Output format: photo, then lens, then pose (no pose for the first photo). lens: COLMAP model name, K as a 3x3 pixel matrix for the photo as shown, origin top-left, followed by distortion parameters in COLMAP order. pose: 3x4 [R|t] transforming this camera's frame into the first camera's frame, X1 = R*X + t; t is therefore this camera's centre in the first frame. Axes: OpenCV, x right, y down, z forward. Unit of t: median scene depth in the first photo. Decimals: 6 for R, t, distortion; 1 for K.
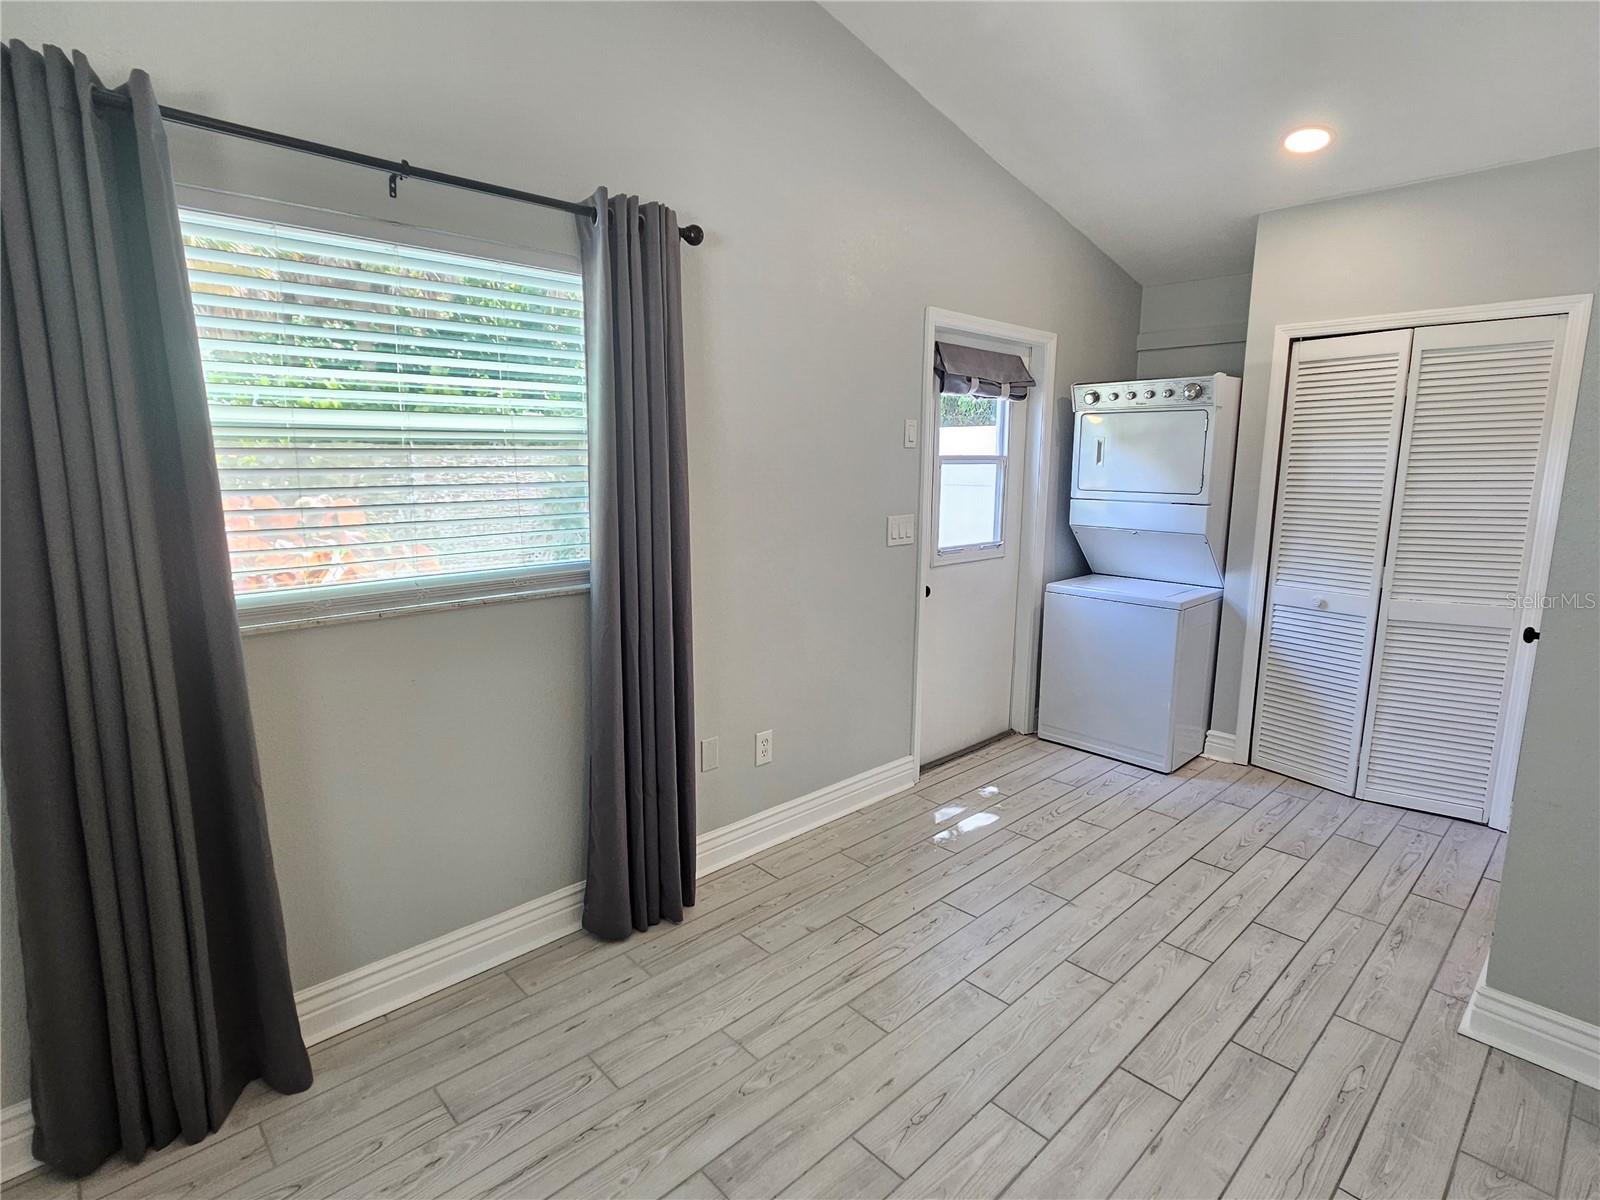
lens RADIAL K [[814.4, 0, 800.4], [0, 814.4, 591.0], [0, 0, 1]] dist [-0.002000, 0.000565]
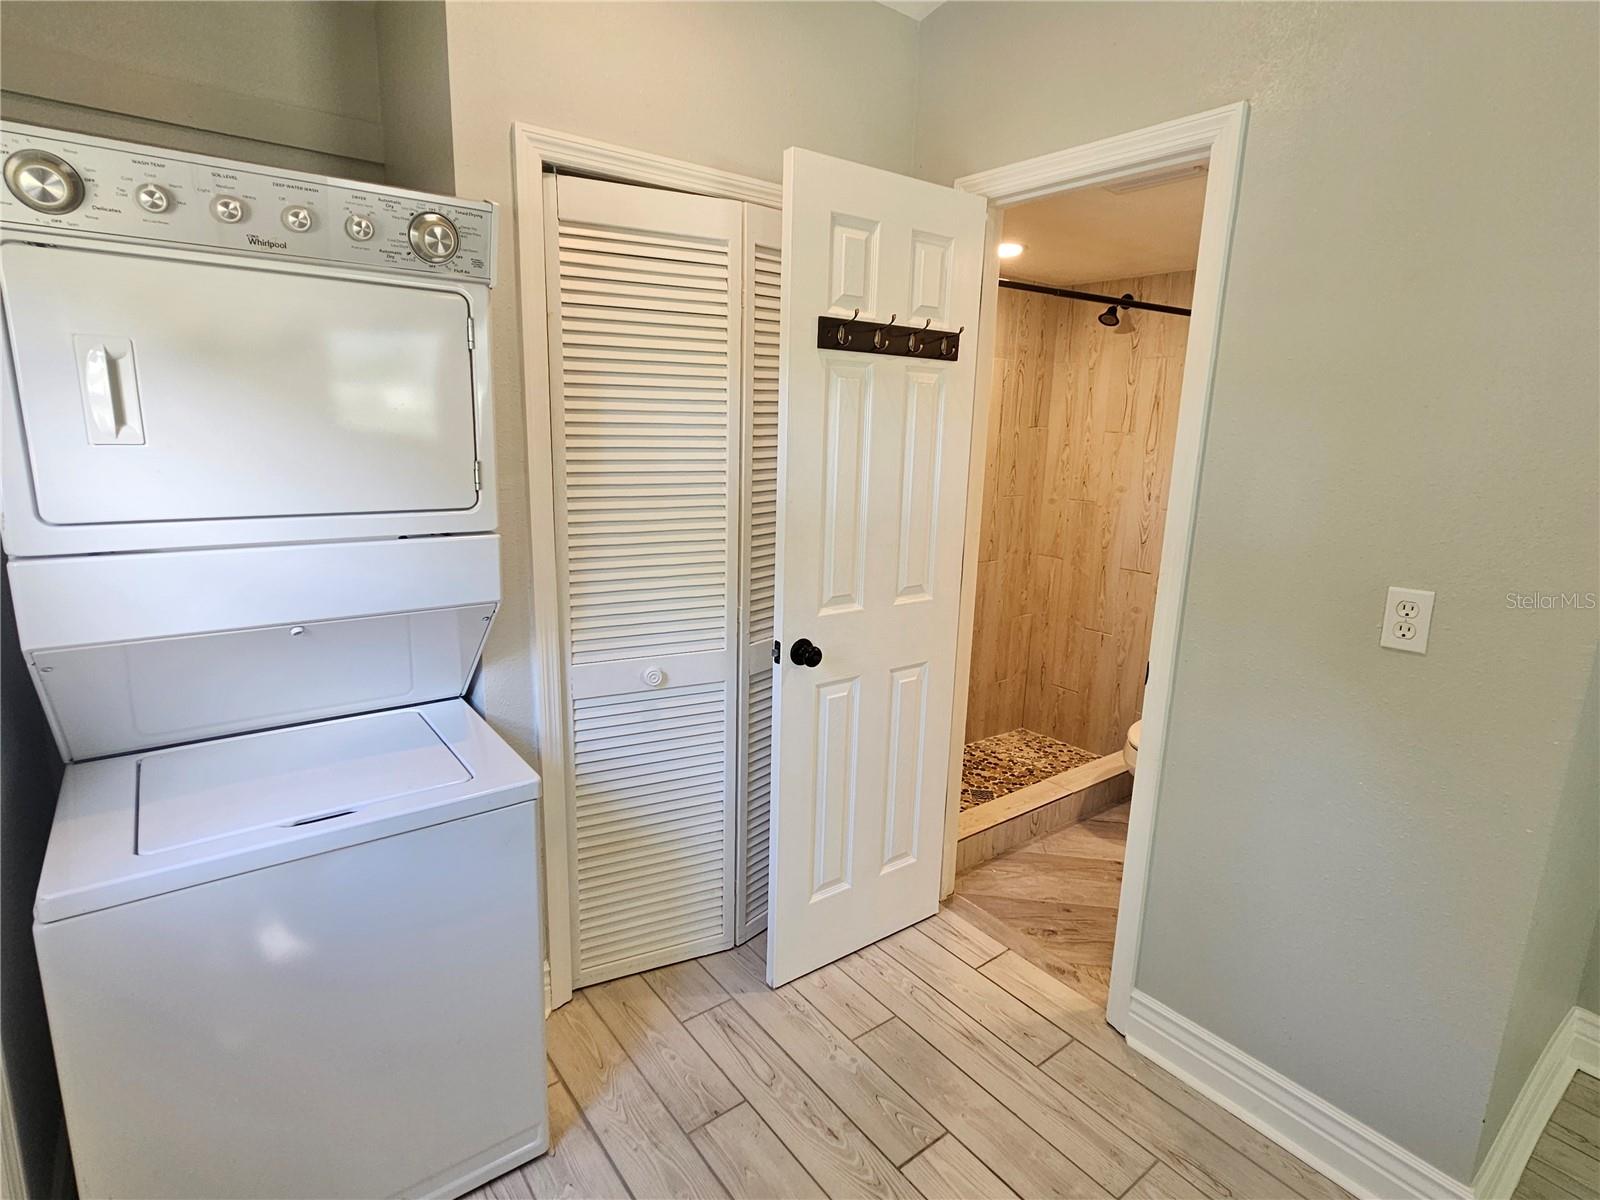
lens RADIAL K [[820.4, 0, 803.4], [0, 820.4, 593.9], [0, 0, 1]] dist [-0.000253, 0.000759]
pose [[0.100639, -0.211231, 0.972241, 0.107909], [0.131937, 0.971406, 0.197392, -0.145850], [-0.986136, 0.108410, 0.125631, 0.844955]]
